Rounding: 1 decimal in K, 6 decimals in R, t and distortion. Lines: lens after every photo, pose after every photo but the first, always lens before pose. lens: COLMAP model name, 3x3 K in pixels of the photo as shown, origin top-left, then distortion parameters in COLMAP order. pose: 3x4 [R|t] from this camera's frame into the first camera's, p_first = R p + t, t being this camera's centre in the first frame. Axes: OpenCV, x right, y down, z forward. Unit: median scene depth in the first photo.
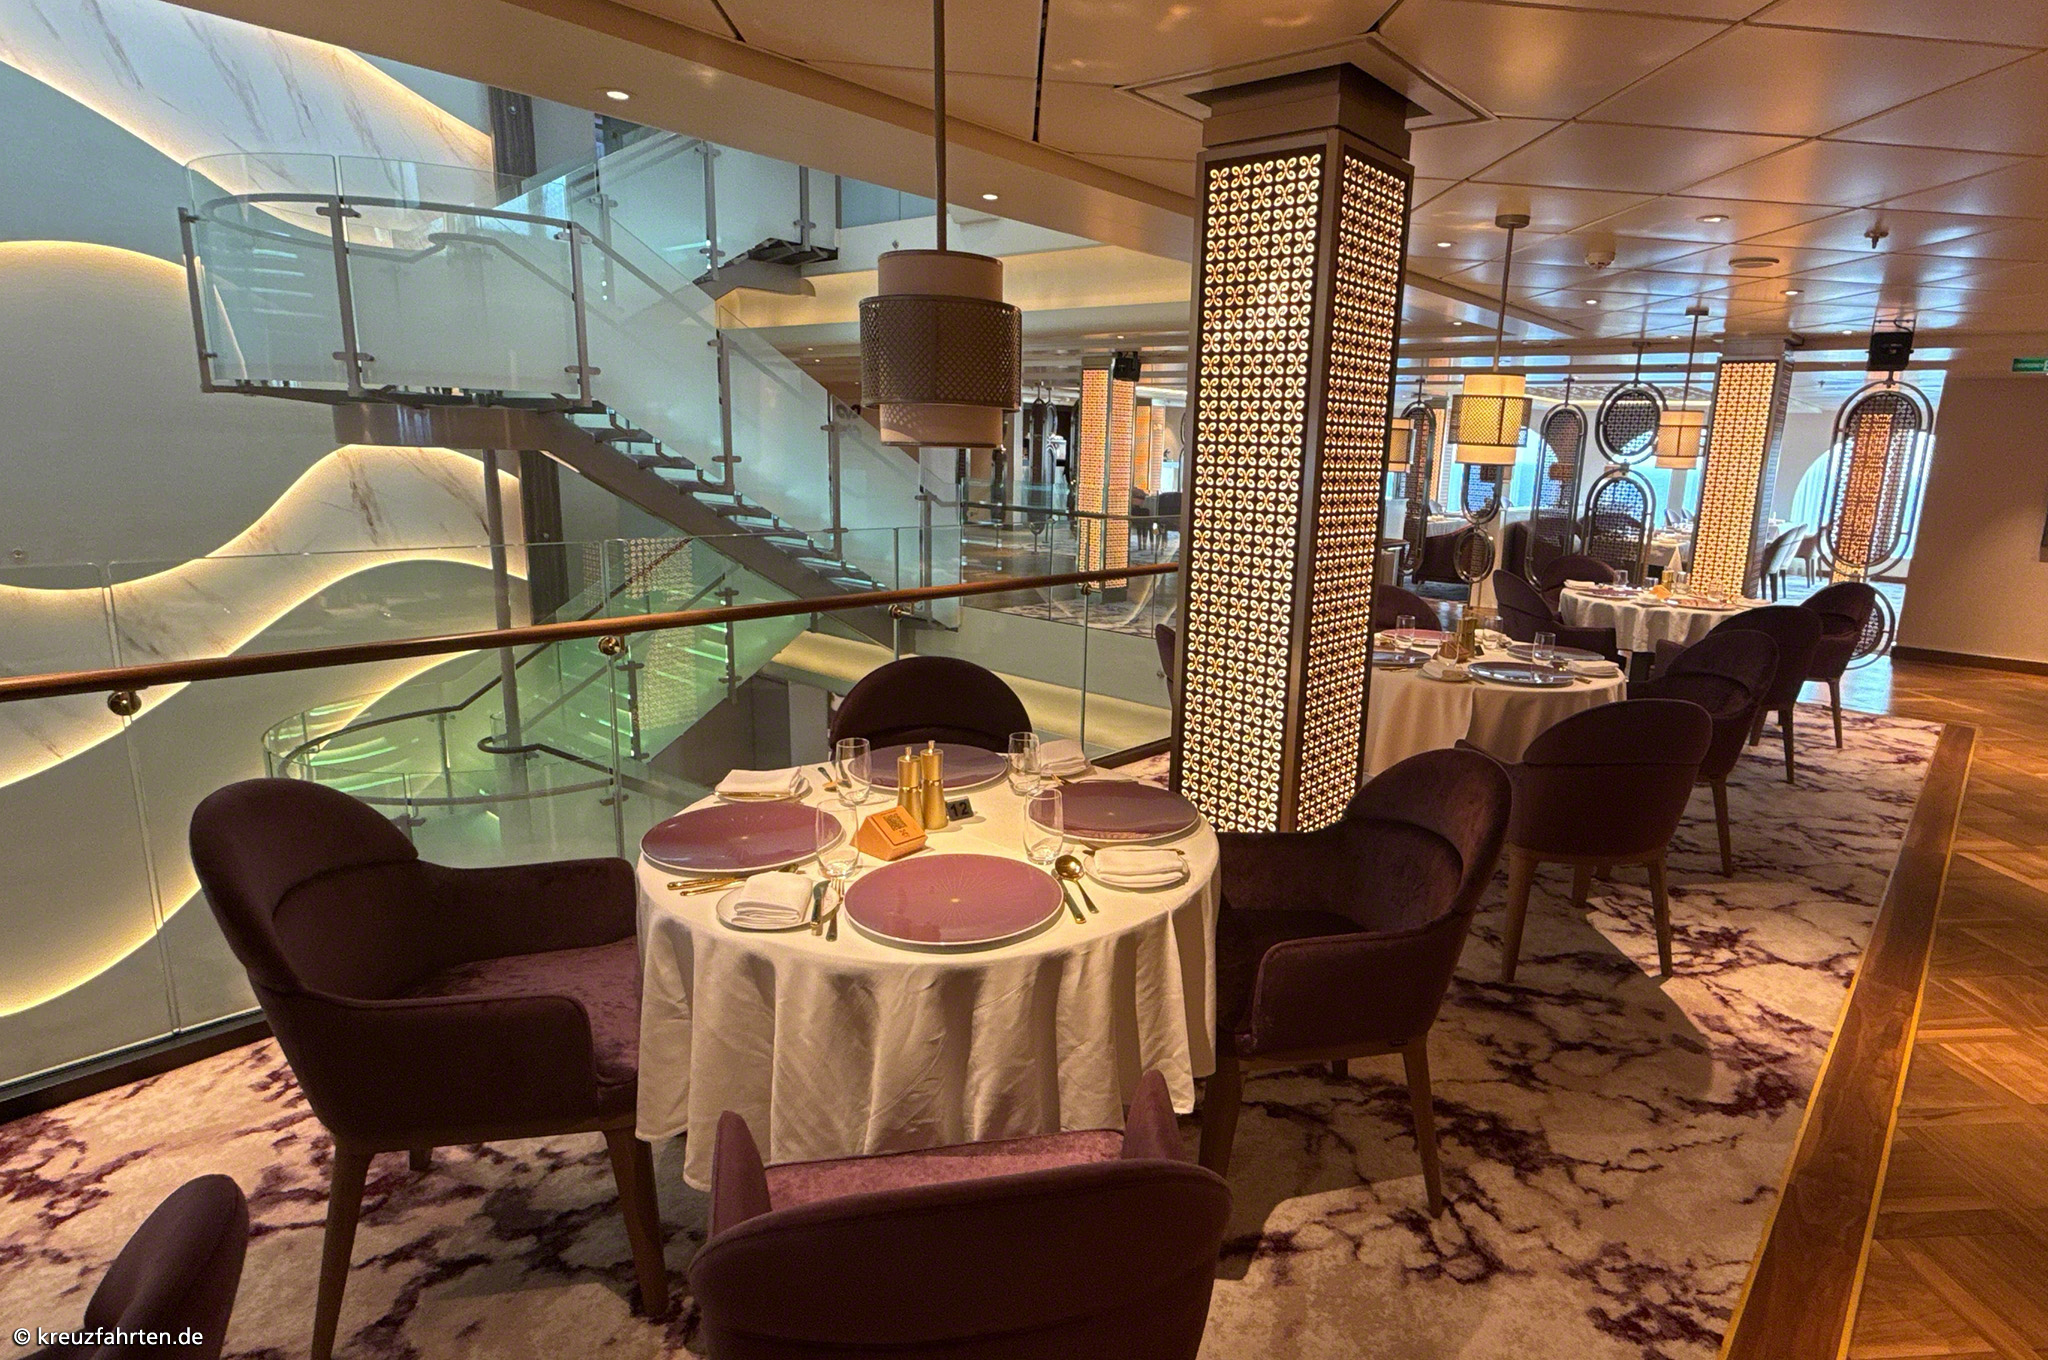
lens RADIAL K [[1131.9, 0, 1027.3], [0, 1131.9, 710.5], [0, 0, 1]] dist [0.005382, 0.000484]
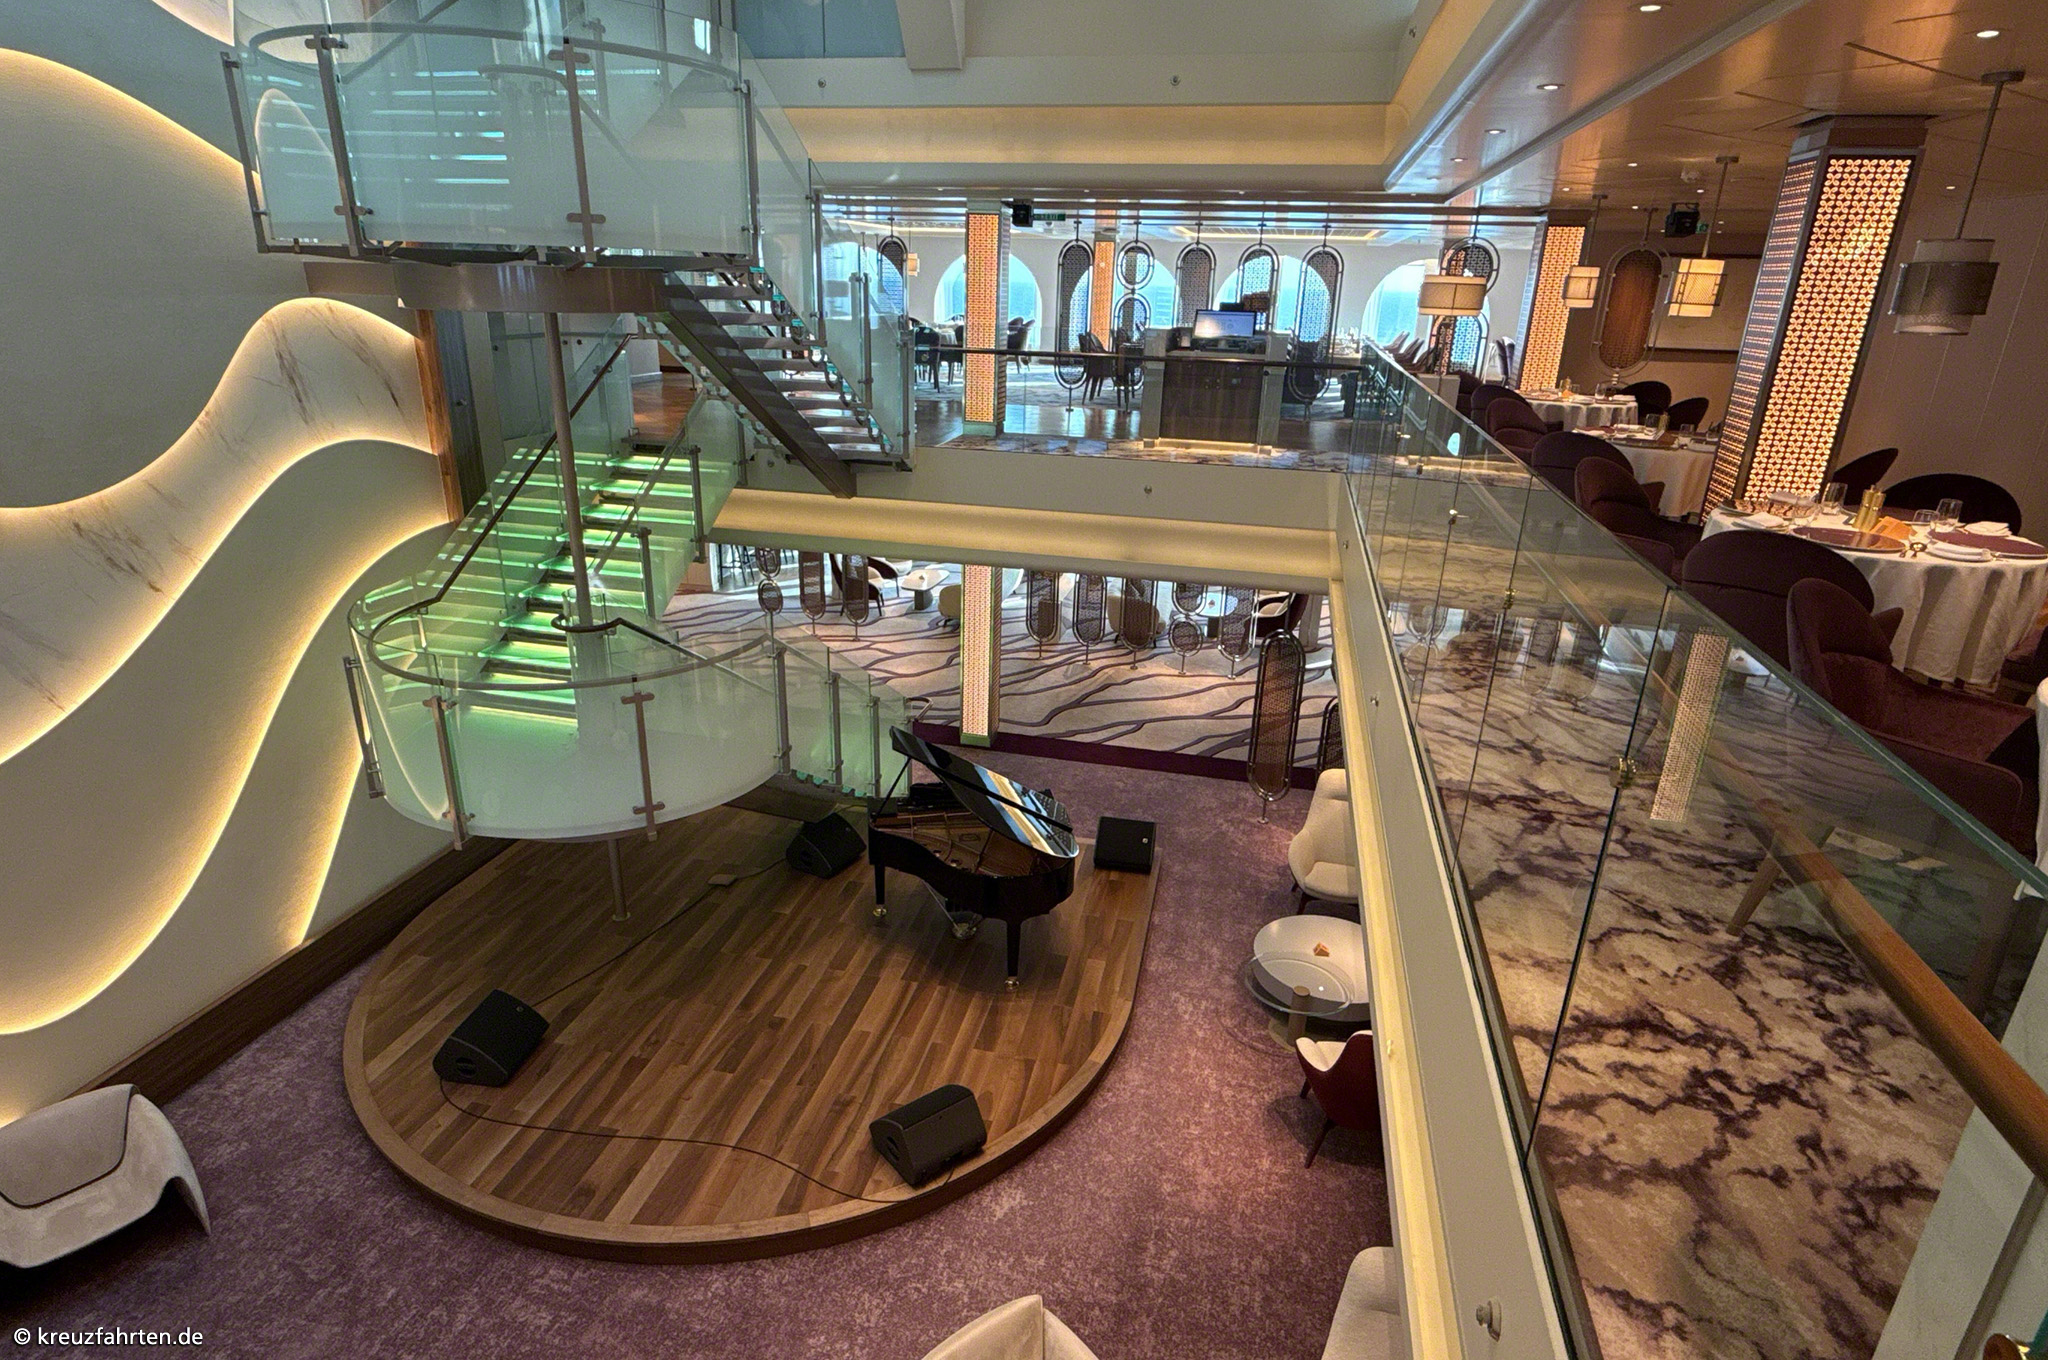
lens RADIAL K [[1132.0, 0, 1024.0], [0, 1132.0, 680.0], [0, 0, 1]] dist [-0.004023, -0.000806]
pose [[0.899455, -0.159950, 0.406691, -0.603044], [0.108738, 0.983257, 0.146222, -0.026663], [-0.423270, -0.087297, 0.901788, -0.036397]]
